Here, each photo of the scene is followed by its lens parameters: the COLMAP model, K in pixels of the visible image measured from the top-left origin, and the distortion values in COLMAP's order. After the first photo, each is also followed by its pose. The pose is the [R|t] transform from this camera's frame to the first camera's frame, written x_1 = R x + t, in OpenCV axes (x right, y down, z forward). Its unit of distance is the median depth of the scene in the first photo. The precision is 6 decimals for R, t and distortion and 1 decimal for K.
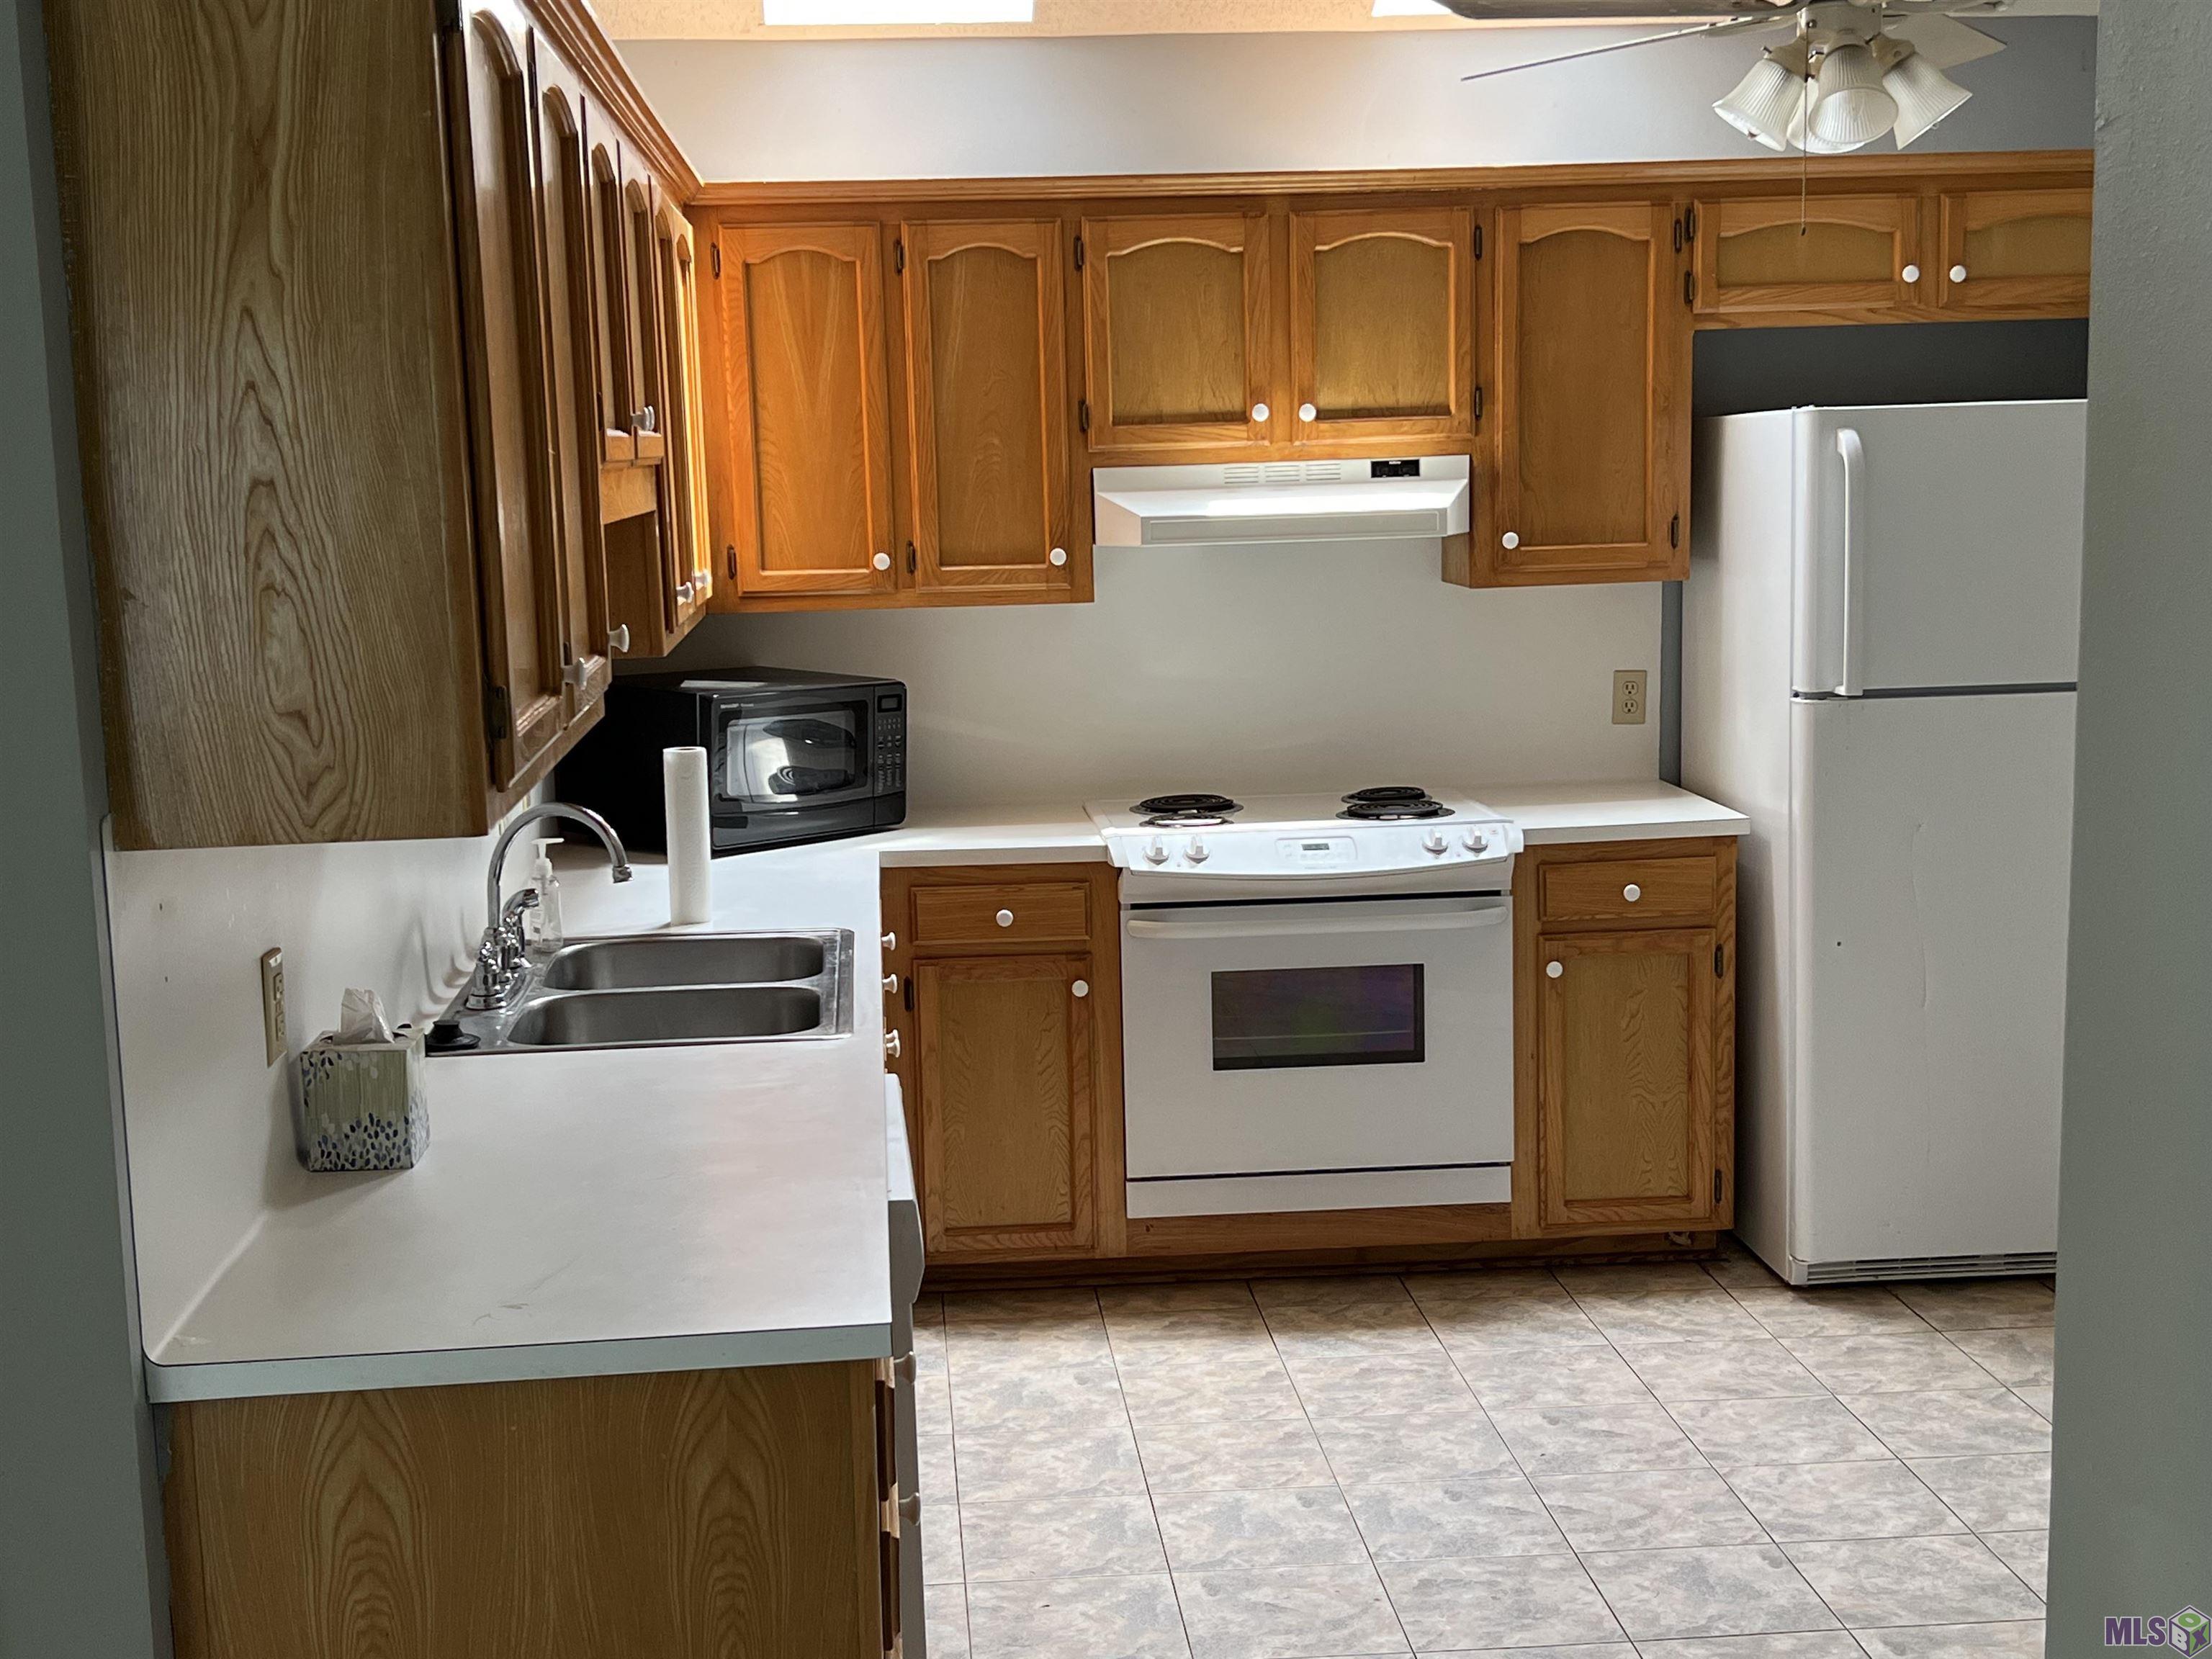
lens RADIAL K [[2709.0, 0, 1106.0], [0, 2709.0, 829.5], [0, 0, 1]] dist [0.160275, -0.033177]
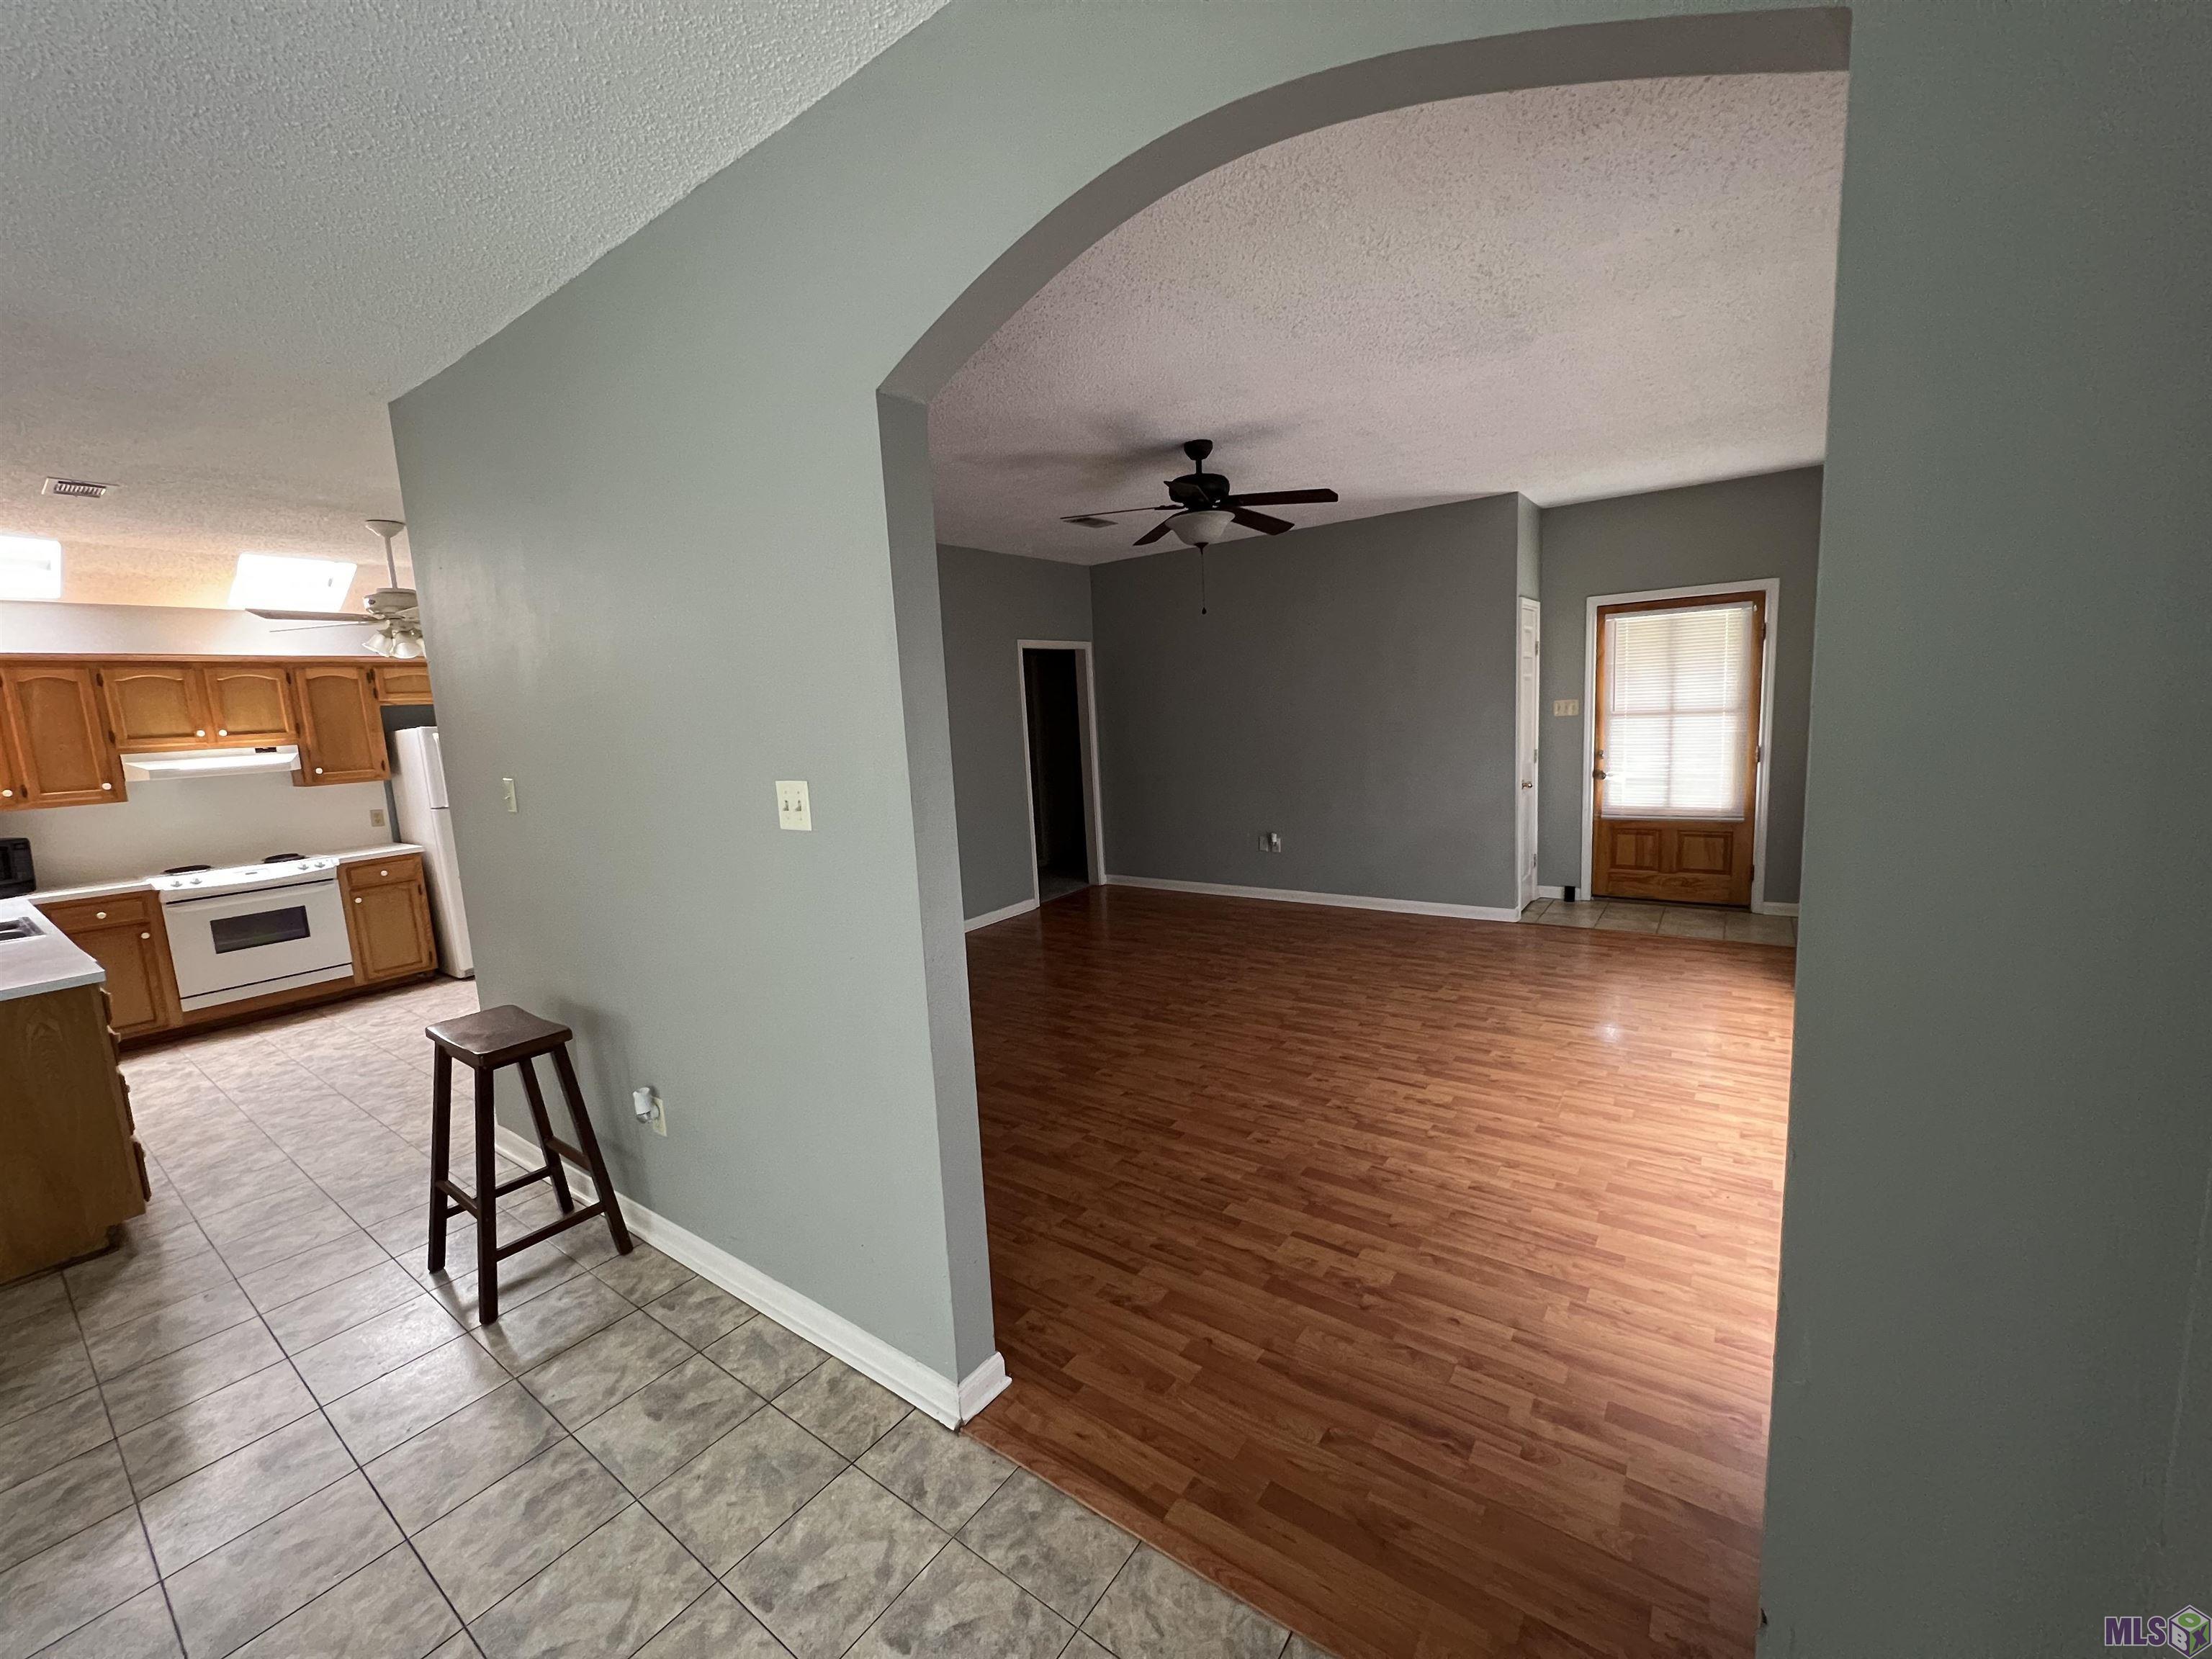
lens RADIAL K [[885.7, 0, 1106.0], [0, 885.7, 829.5], [0, 0, 1]] dist [-0.000399, 0.000298]
pose [[0.655660, -0.114007, 0.746400, -0.029028], [0.146491, 0.988959, 0.022374, 0.074416], [-0.740710, 0.094672, 0.665121, -0.367955]]
